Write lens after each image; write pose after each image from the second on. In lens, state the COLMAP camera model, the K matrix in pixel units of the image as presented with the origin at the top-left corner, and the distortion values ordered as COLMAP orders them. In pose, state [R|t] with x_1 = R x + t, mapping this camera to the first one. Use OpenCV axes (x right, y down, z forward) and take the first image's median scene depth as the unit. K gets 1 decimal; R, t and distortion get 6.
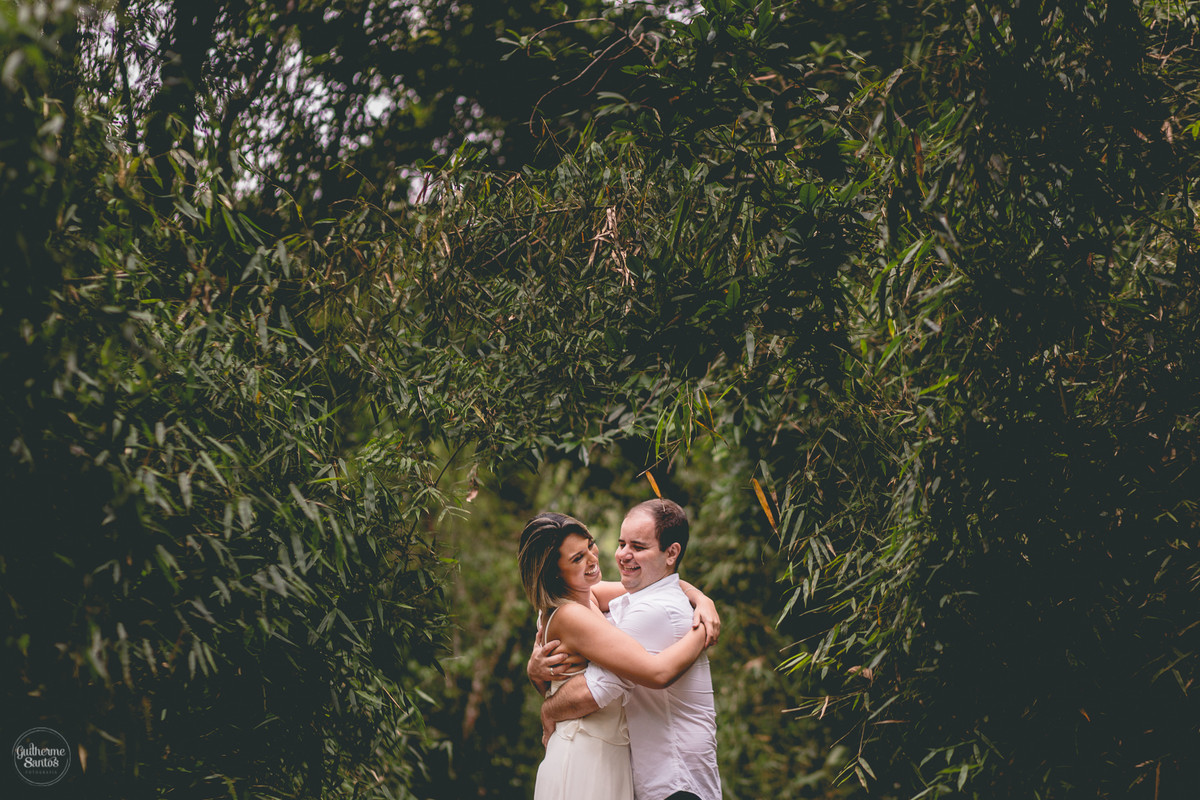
lens RADIAL K [[2967.2, 0, 600.0], [0, 2967.2, 400.0], [0, 0, 1]] dist [-0.094948, -0.647659]
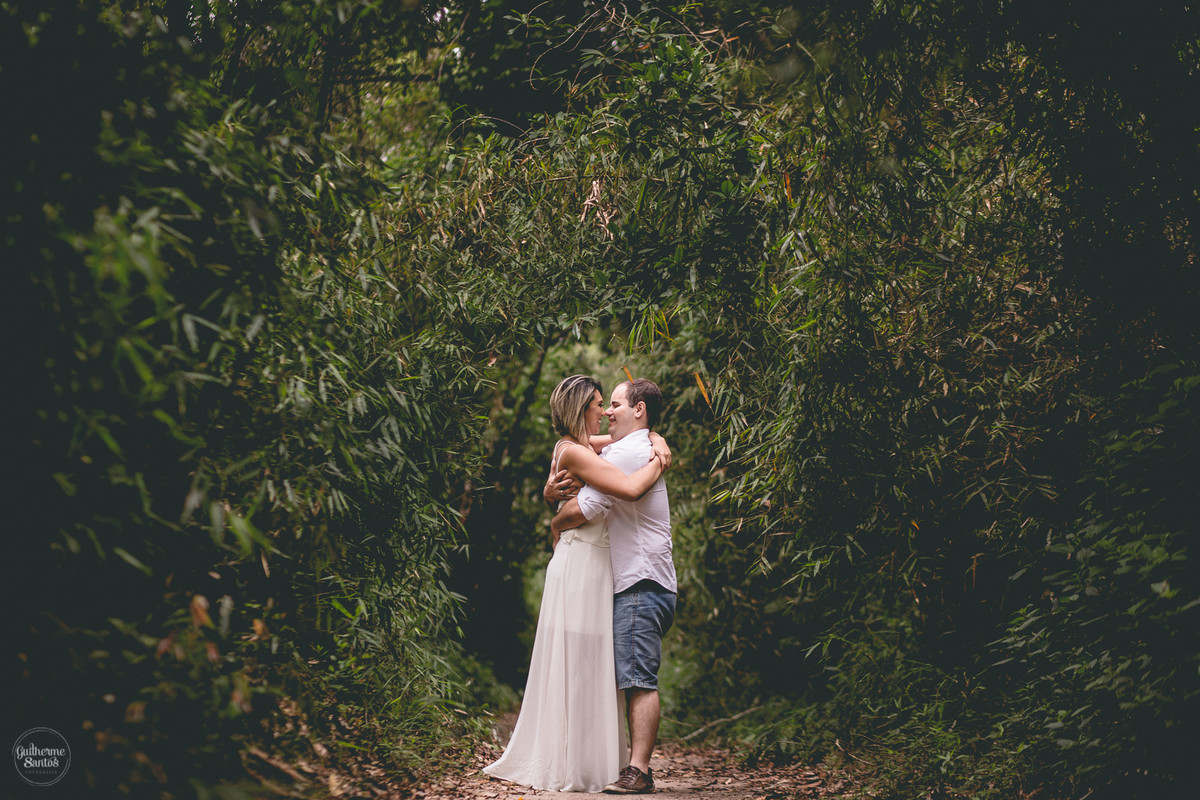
lens RADIAL K [[2929.7, 0, 538.8], [0, 2929.7, 398.9], [0, 0, 1]] dist [0.007138, -0.208405]
pose [[0.999671, -0.021220, -0.014430, -0.005639], [0.022151, 0.997454, 0.067781, -0.055903], [0.012955, -0.068078, 0.997596, -0.432746]]
